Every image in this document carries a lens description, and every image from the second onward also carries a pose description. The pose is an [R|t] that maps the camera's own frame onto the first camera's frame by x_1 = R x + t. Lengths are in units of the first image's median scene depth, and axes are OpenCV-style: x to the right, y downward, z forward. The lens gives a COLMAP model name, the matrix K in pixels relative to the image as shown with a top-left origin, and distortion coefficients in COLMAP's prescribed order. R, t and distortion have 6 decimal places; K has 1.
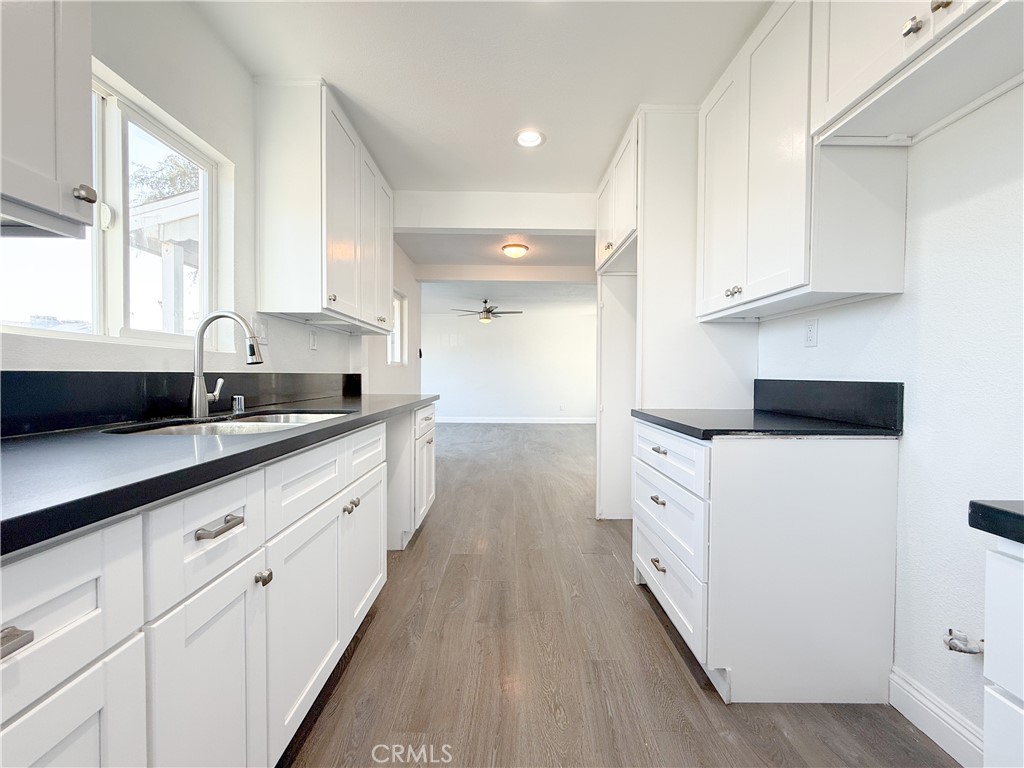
lens RADIAL K [[408.5, 0, 510.3], [0, 408.5, 384.4], [0, 0, 1]] dist [0.000512, 0.000295]
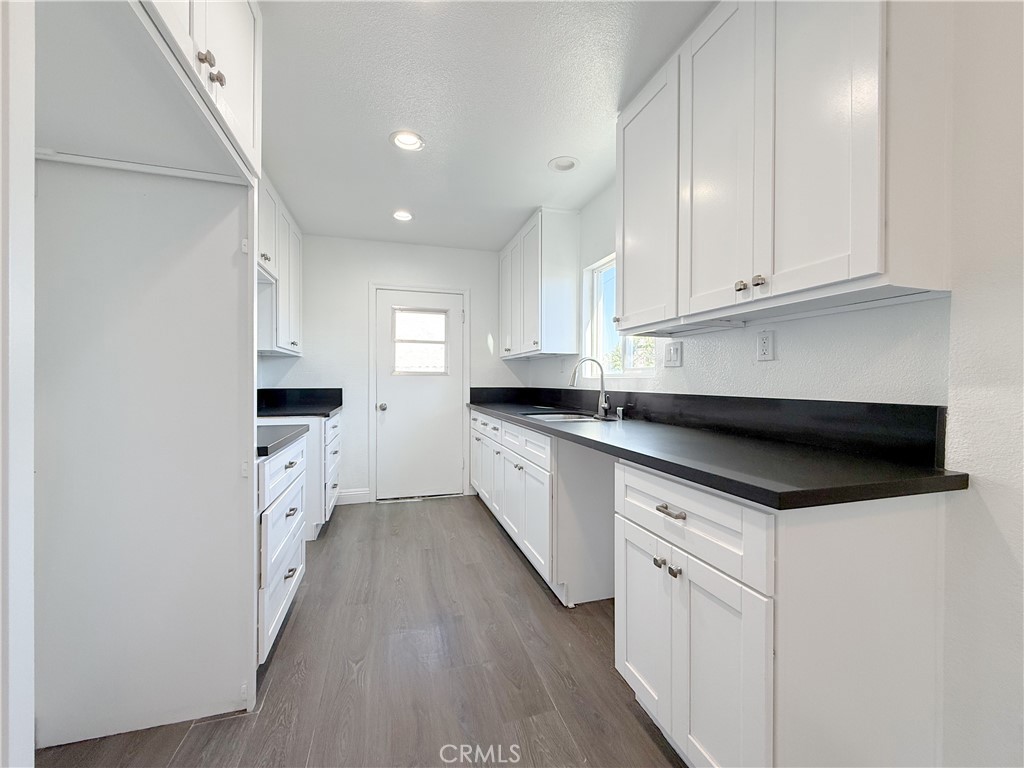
lens RADIAL K [[408.5, 0, 510.3], [0, 408.5, 384.4], [0, 0, 1]] dist [0.000512, 0.000295]
pose [[-0.959795, -0.006807, -0.280618, 0.122641], [-0.015407, 0.999476, 0.028453, -0.091646], [0.280277, 0.031633, -0.959398, 2.285227]]
